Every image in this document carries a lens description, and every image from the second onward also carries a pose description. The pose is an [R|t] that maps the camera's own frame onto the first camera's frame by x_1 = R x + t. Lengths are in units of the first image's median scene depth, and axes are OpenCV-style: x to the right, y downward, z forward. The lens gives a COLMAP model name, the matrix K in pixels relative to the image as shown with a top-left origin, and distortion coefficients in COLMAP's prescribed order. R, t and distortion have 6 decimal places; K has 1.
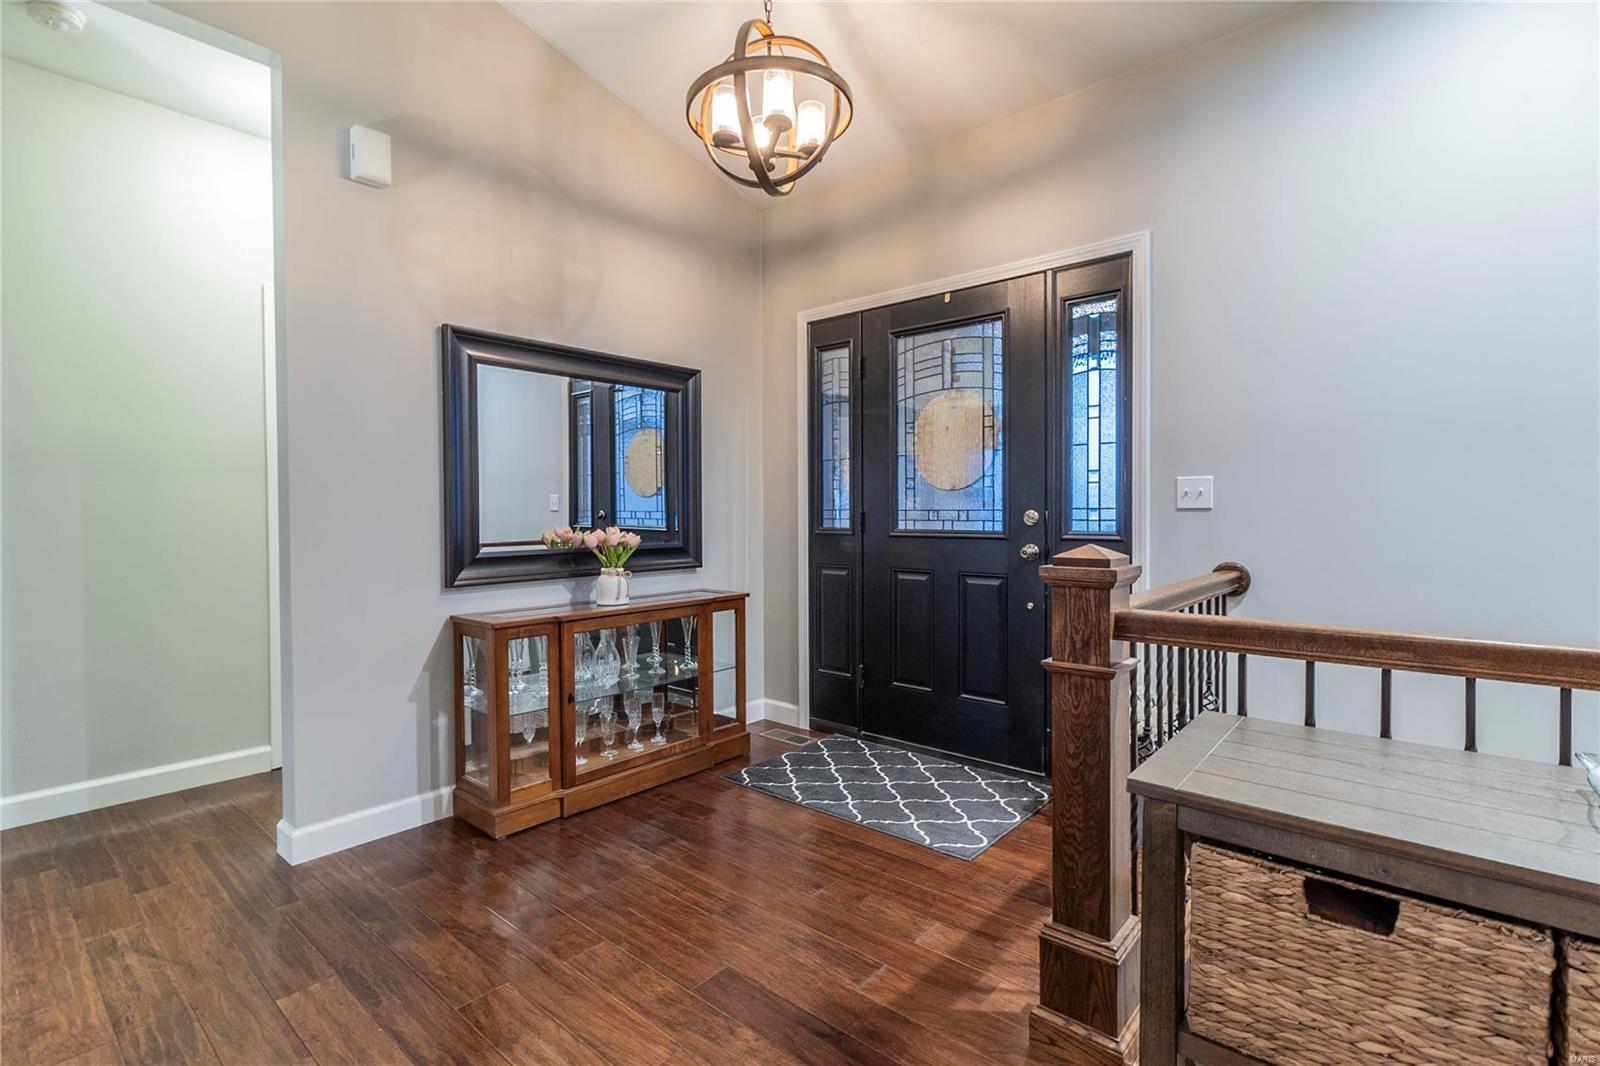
lens RADIAL K [[752.2, 0, 801.7], [0, 752.2, 519.8], [0, 0, 1]] dist [0.001998, 0.000828]
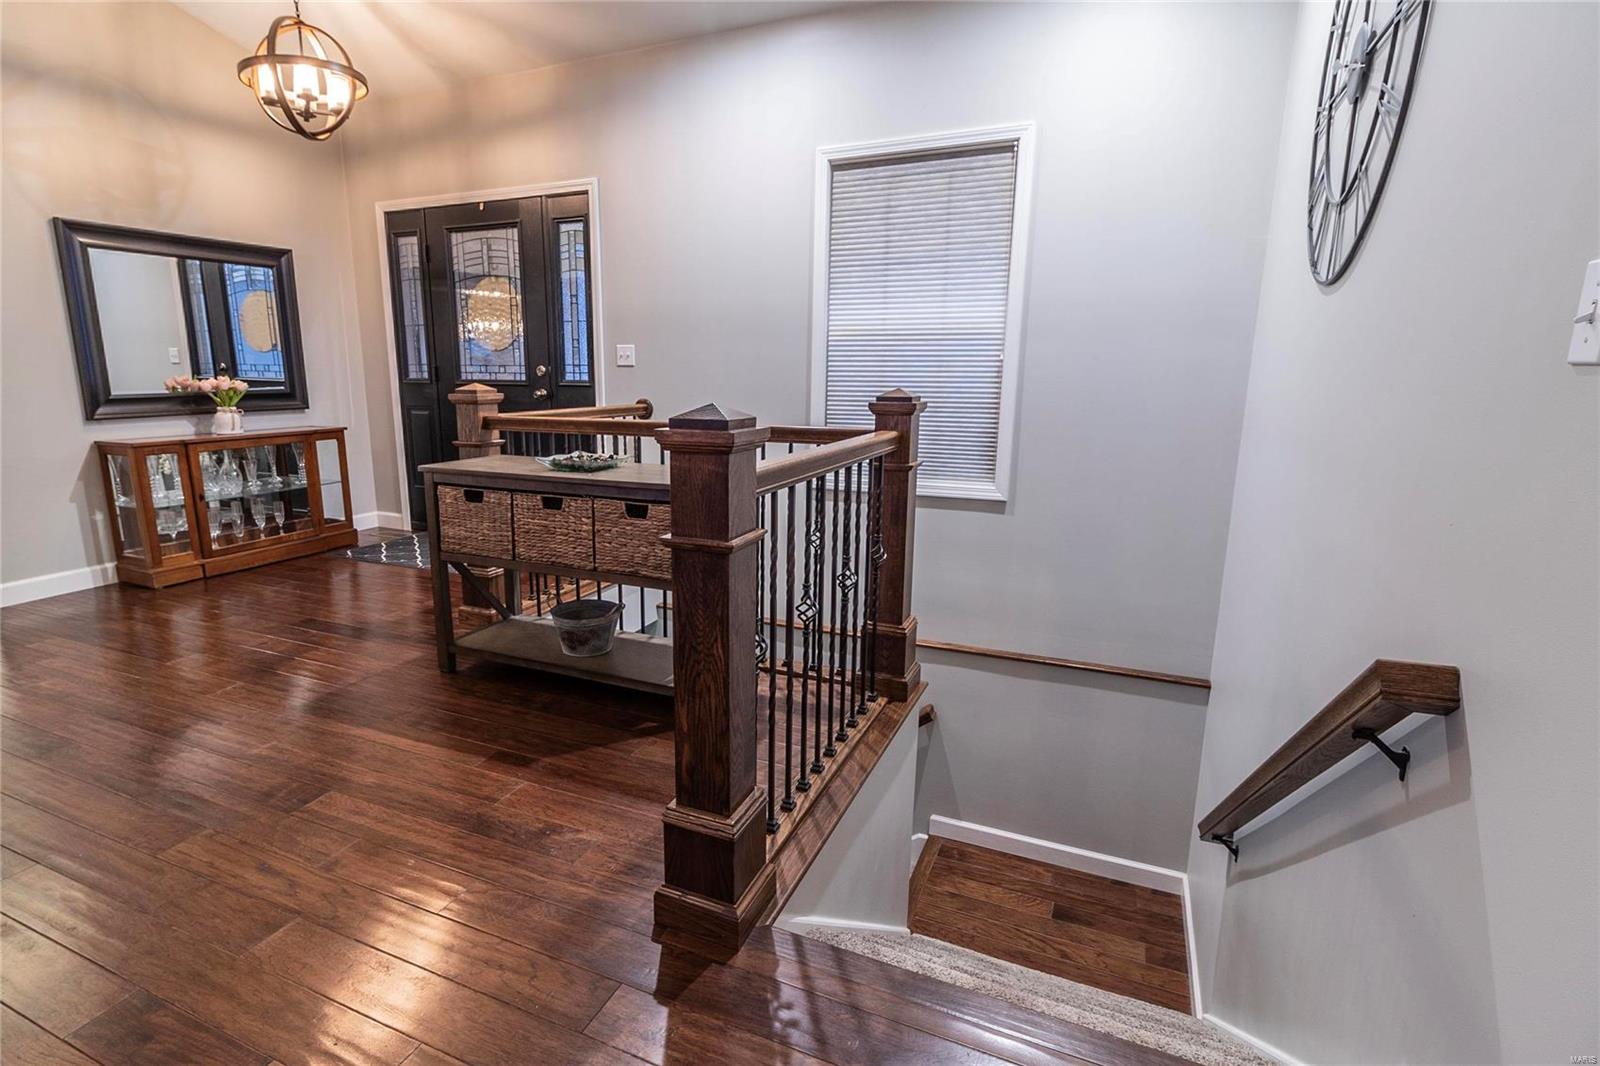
lens RADIAL K [[812.4, 0, 740.0], [0, 812.4, 540.0], [0, 0, 1]] dist [0.001149, 0.000473]
pose [[0.963023, -0.049707, 0.264796, 0.235879], [-0.003767, 0.980253, 0.197710, 0.005540], [-0.269395, -0.191397, 0.943819, -0.667115]]
